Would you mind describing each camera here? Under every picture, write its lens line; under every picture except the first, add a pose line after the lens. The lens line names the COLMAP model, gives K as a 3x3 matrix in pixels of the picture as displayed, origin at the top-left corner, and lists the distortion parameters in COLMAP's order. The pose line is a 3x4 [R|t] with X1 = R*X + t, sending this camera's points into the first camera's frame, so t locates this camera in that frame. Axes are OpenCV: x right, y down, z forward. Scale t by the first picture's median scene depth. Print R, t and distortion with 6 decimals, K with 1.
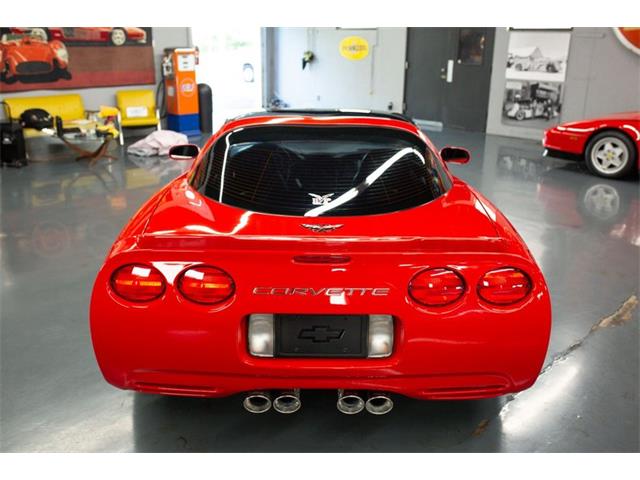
lens RADIAL K [[611.6, 0, 329.1], [0, 611.6, 239.7], [0, 0, 1]] dist [-0.007823, 0.001803]
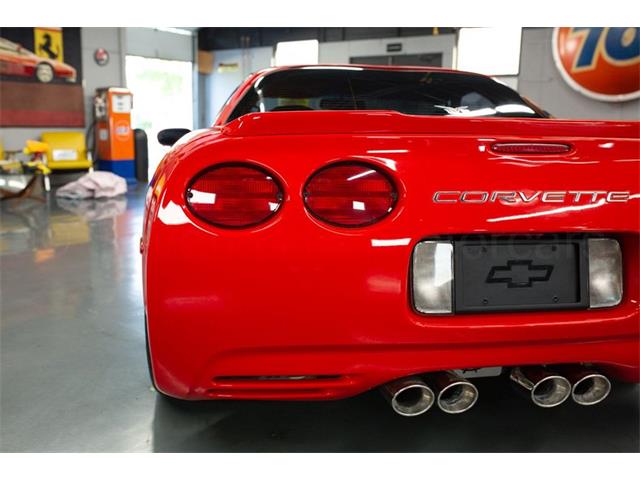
lens RADIAL K [[611.6, 0, 329.1], [0, 611.6, 239.7], [0, 0, 1]] dist [-0.007823, 0.001803]
pose [[0.988230, -0.025067, 0.150905, -0.073471], [0.045088, 0.990389, -0.130755, 0.046082], [-0.146177, 0.136020, 0.979863, 0.093668]]
